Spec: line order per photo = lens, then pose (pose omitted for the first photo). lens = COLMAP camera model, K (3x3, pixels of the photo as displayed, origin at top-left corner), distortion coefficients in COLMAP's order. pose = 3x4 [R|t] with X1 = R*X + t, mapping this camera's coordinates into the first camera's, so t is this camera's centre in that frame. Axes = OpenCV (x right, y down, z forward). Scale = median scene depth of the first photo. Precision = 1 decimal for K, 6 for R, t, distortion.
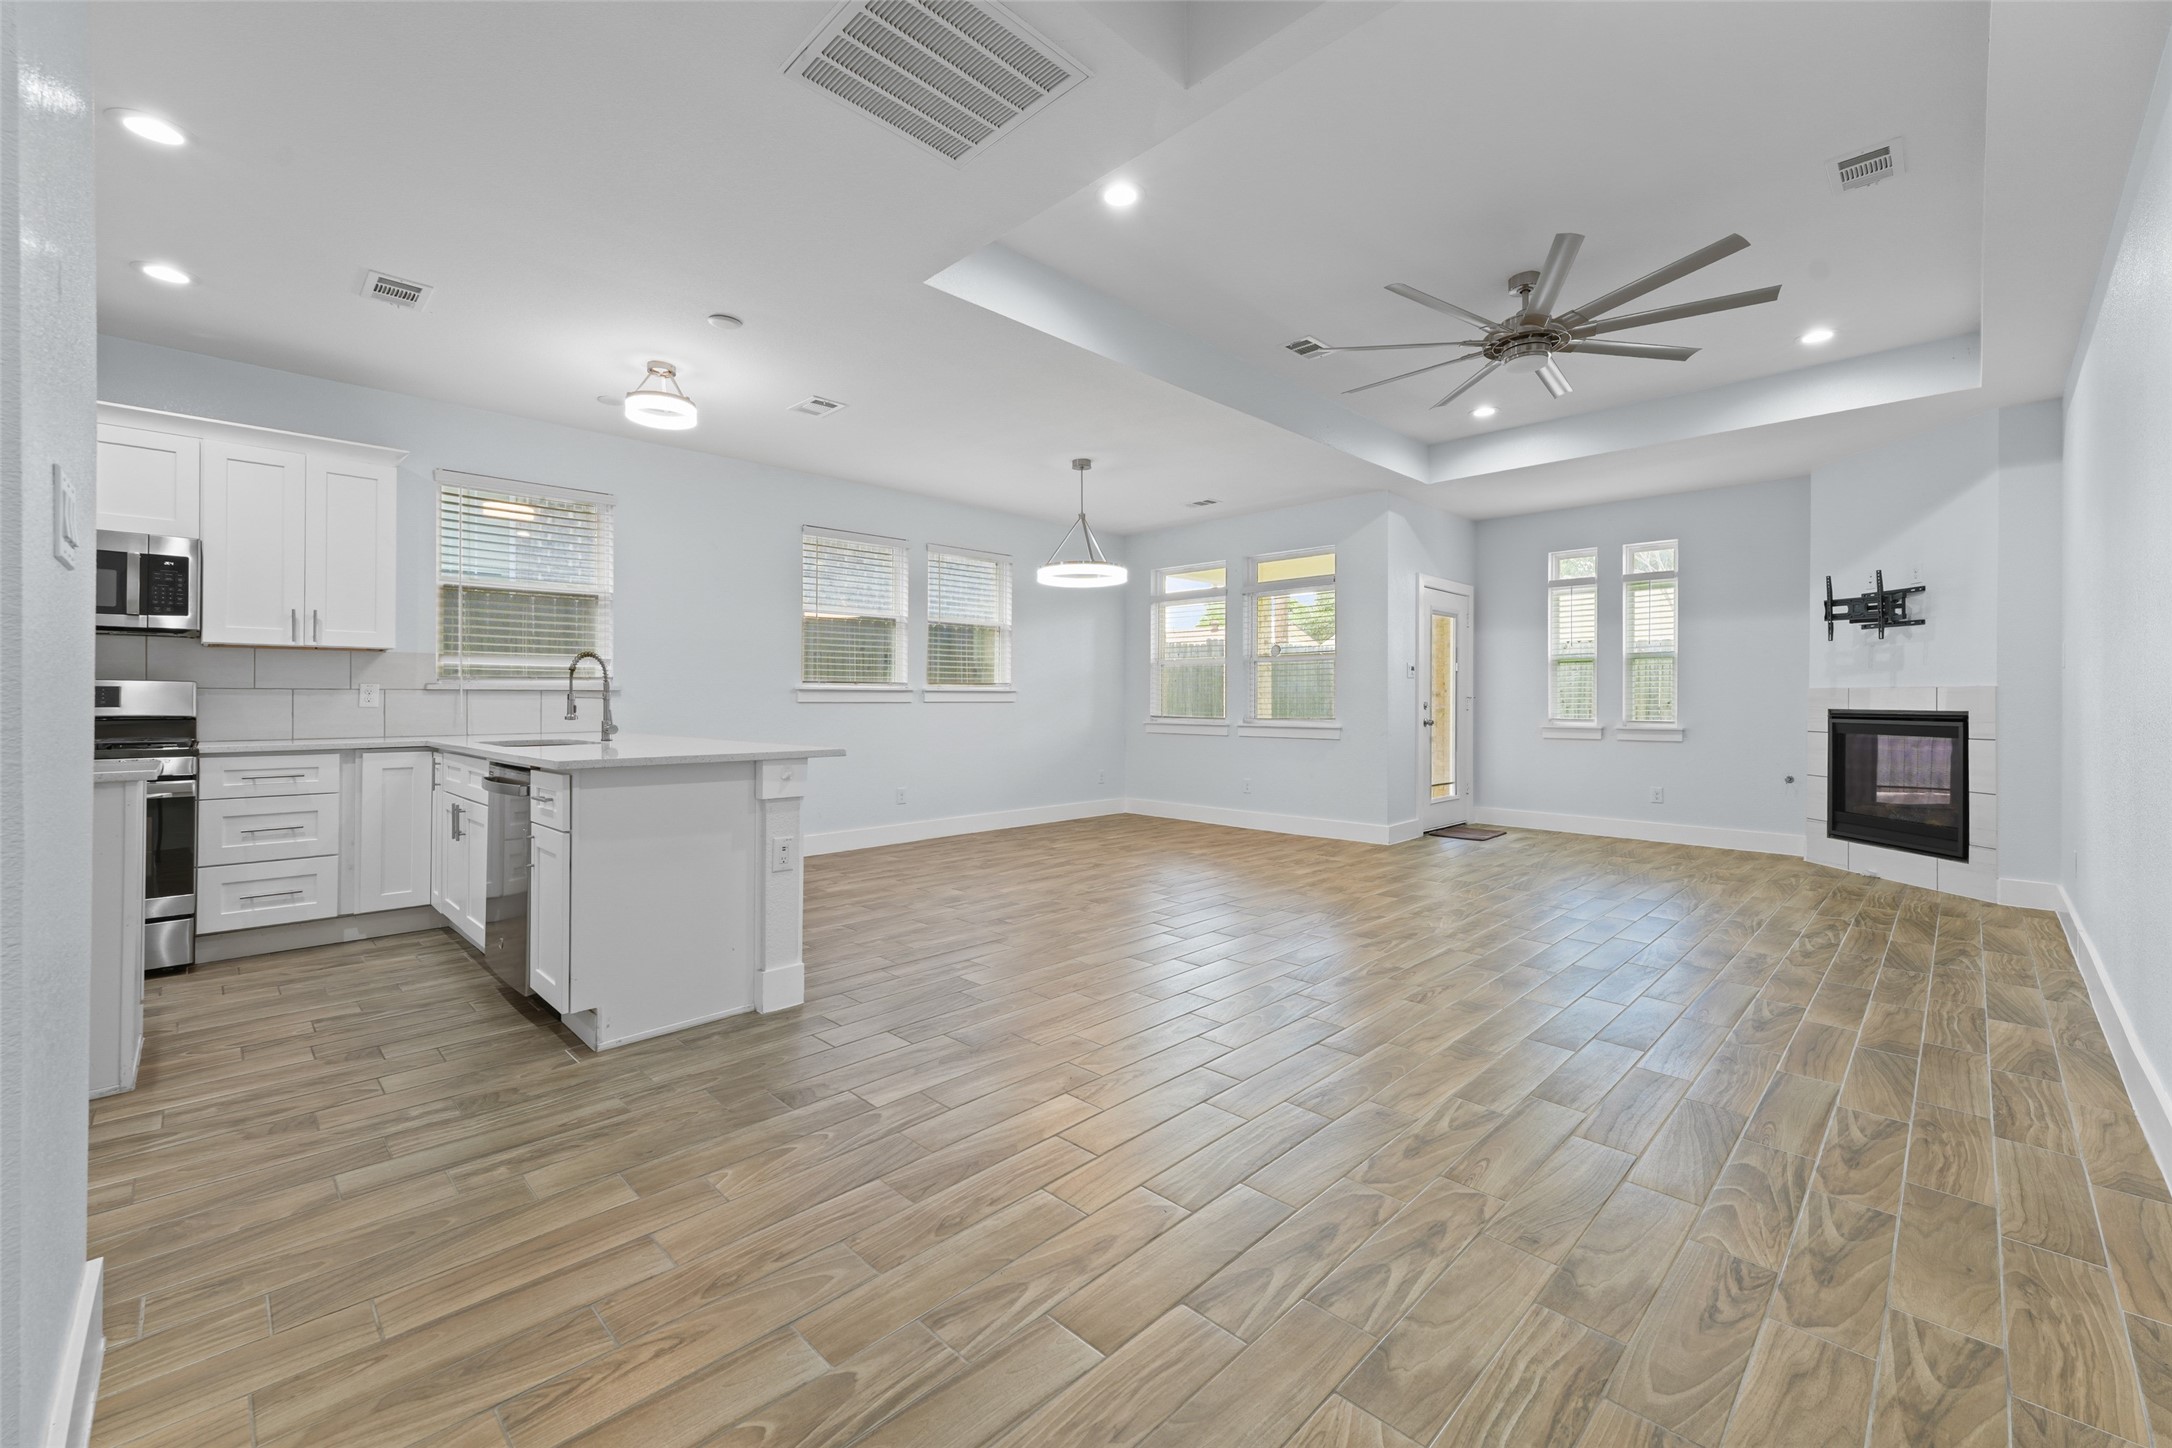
lens RADIAL K [[872.4, 0, 1084.8], [0, 872.4, 716.3], [0, 0, 1]] dist [0.010235, -0.000941]
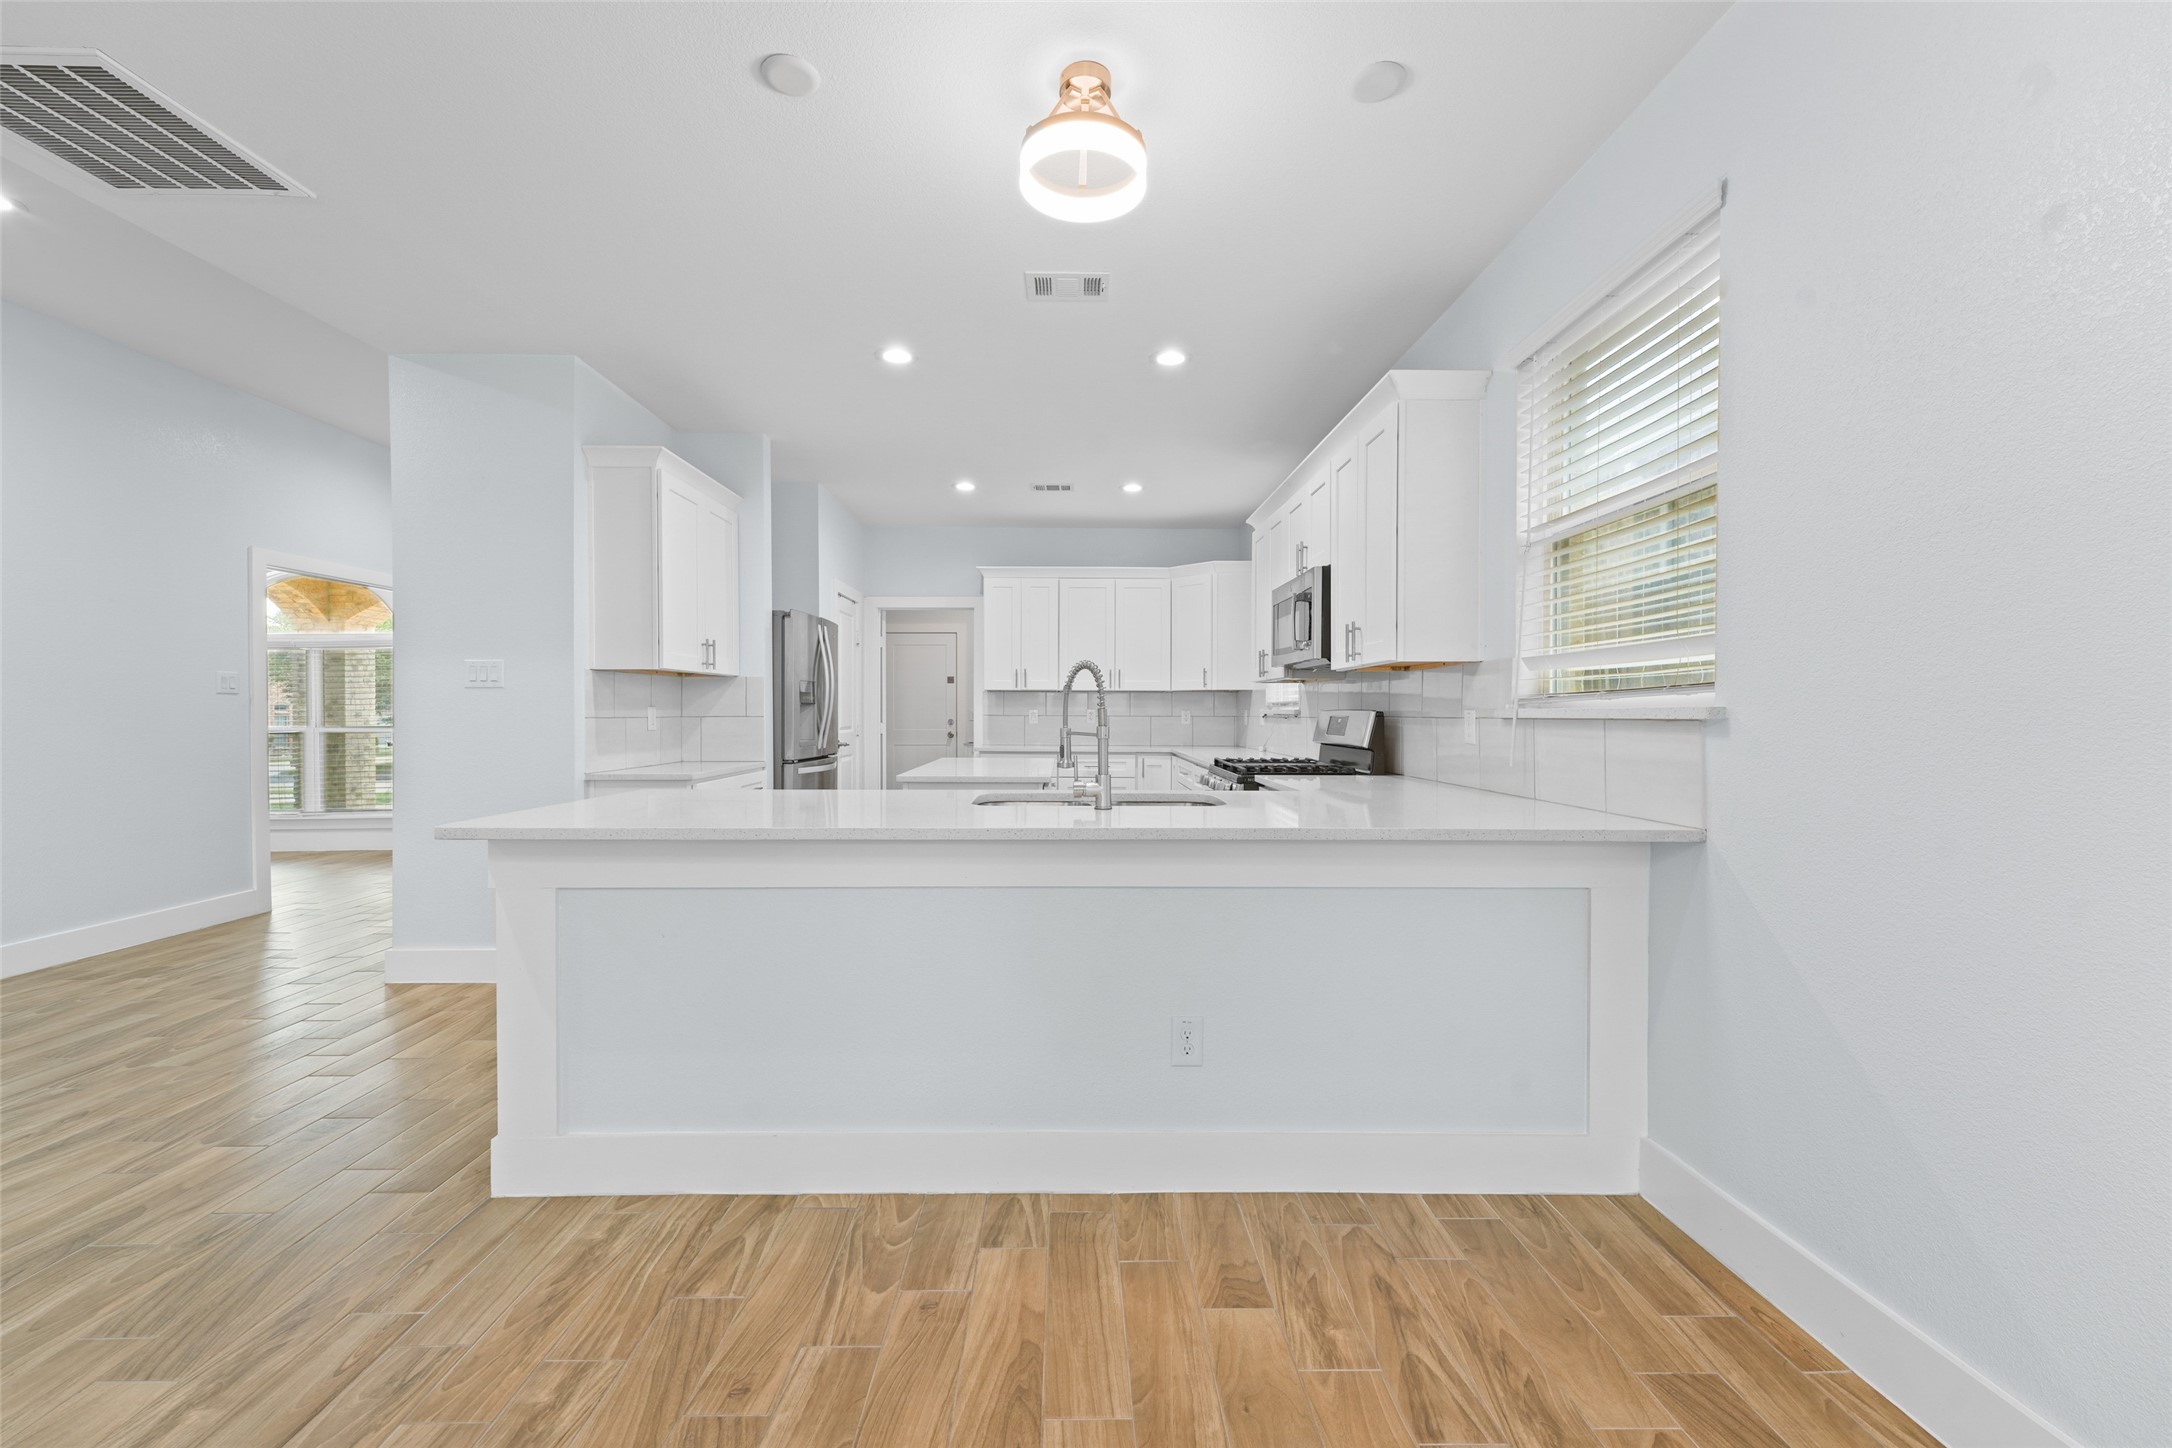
lens RADIAL K [[860.3, 0, 1069.1], [0, 860.3, 717.3], [0, 0, 1]] dist [0.009025, -0.000003]
pose [[-0.702505, 0.002134, -0.711676, -0.139272], [-0.014799, 0.999735, 0.017605, -0.046806], [0.711525, 0.022900, -0.702287, 1.520340]]
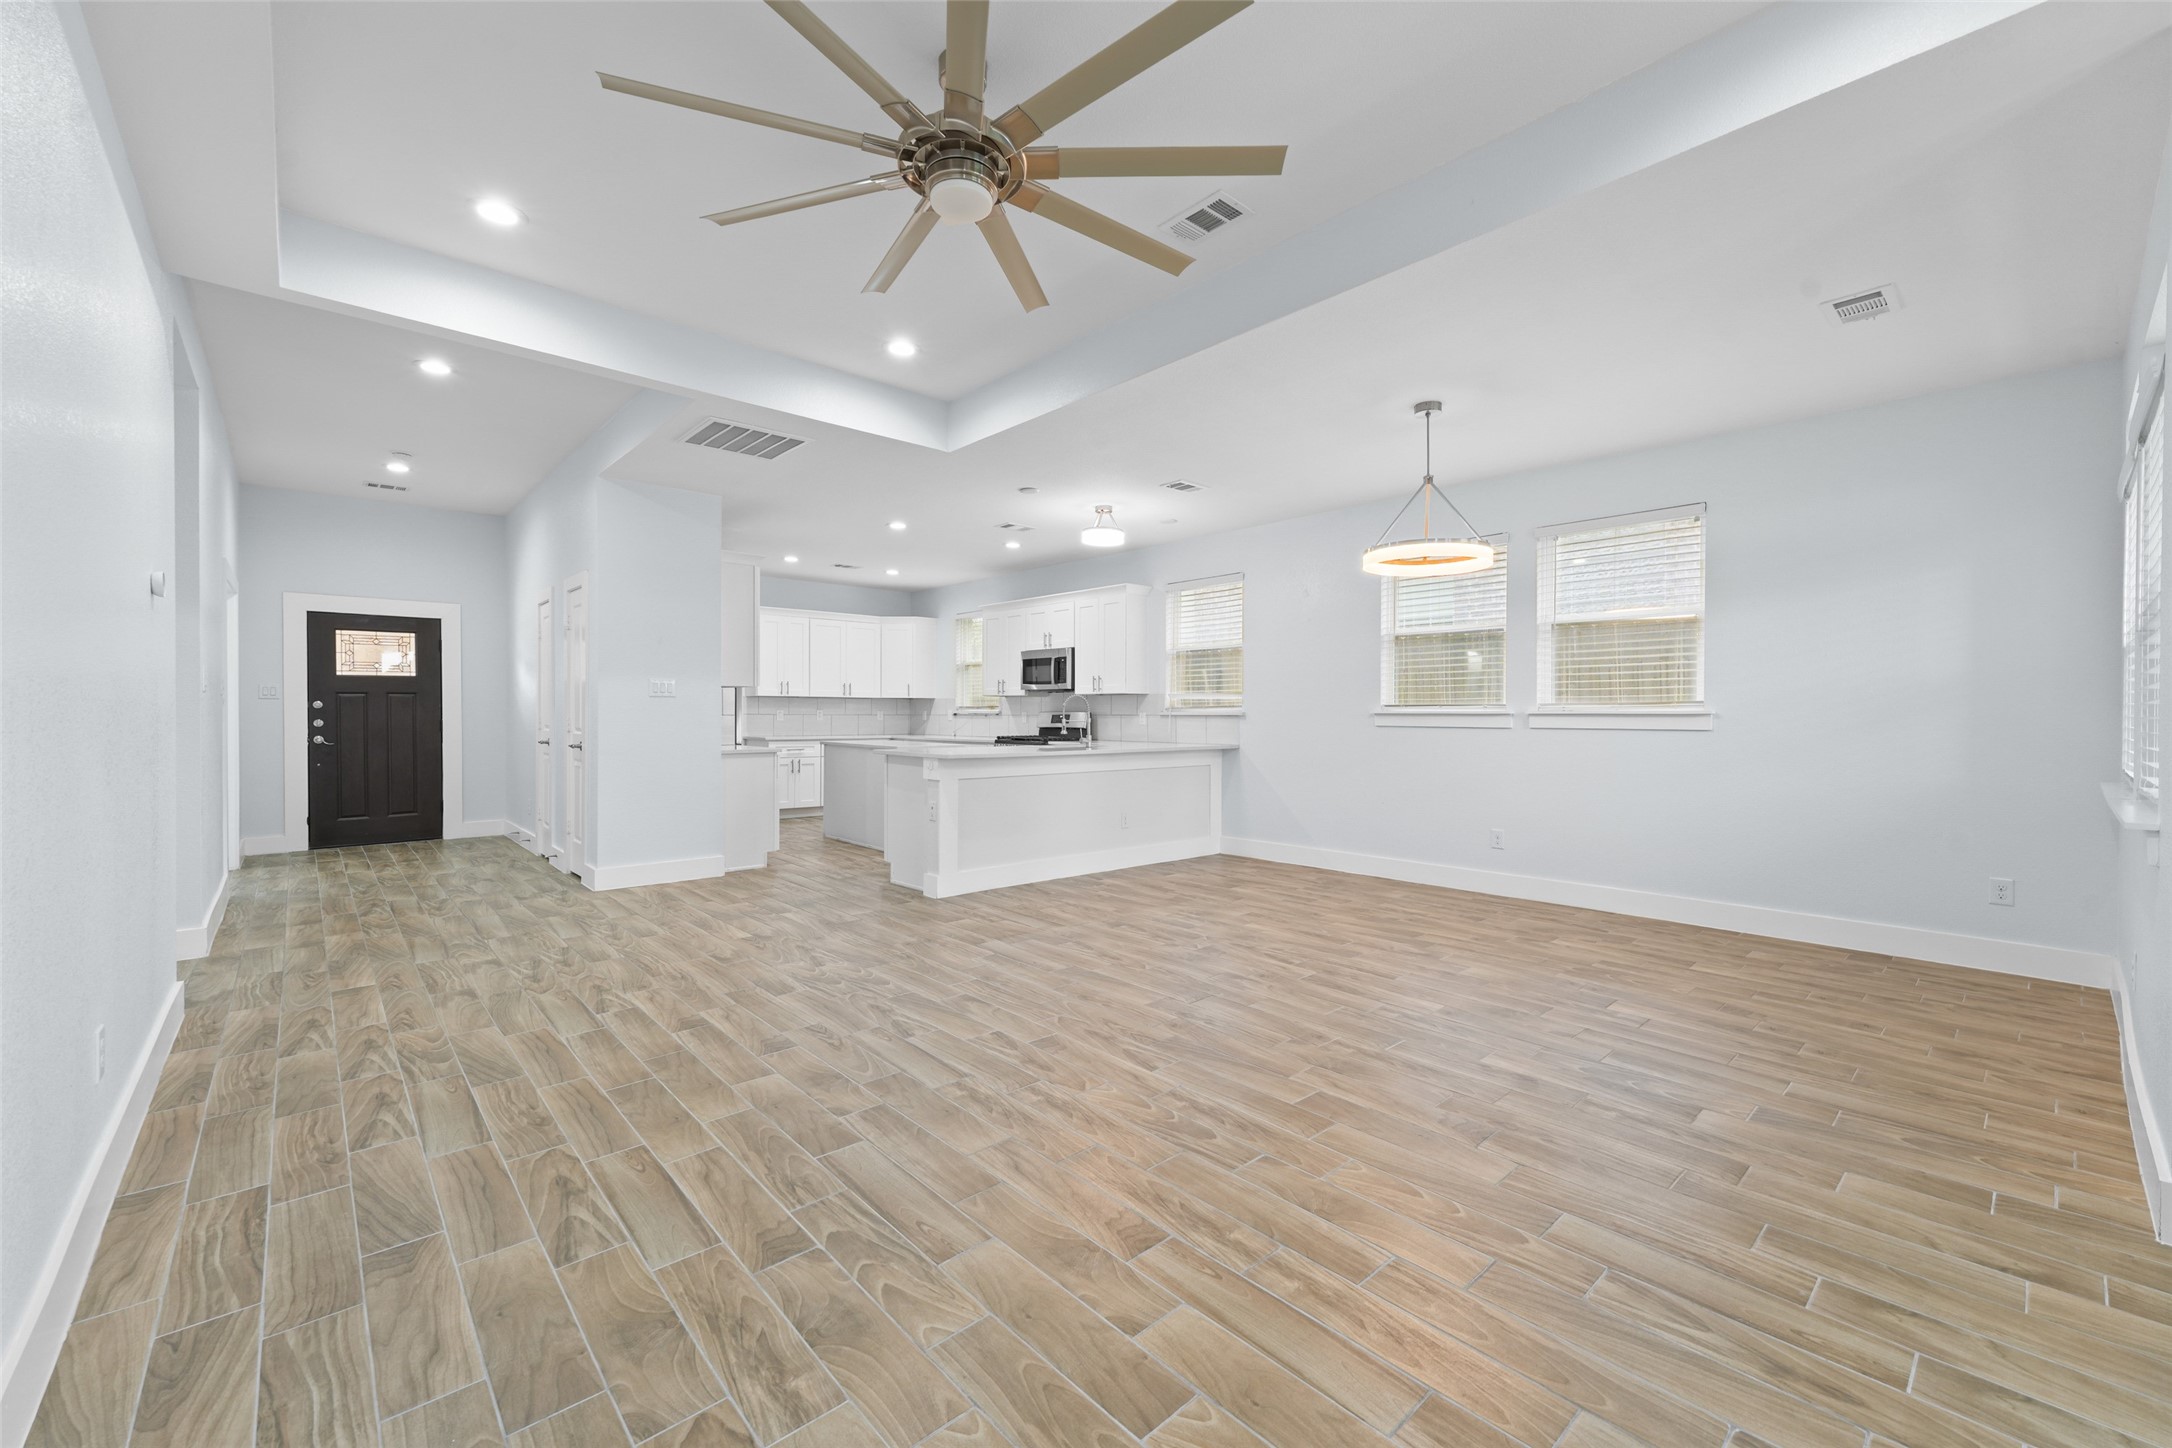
lens RADIAL K [[870.4, 0, 1080.4], [0, 870.4, 713.2], [0, 0, 1]] dist [0.011803, 0.000354]
pose [[-0.053694, -0.000947, -0.998557, 1.189968], [-0.021002, 0.999779, 0.000181, -0.039390], [0.998337, 0.020981, -0.053702, 1.177943]]
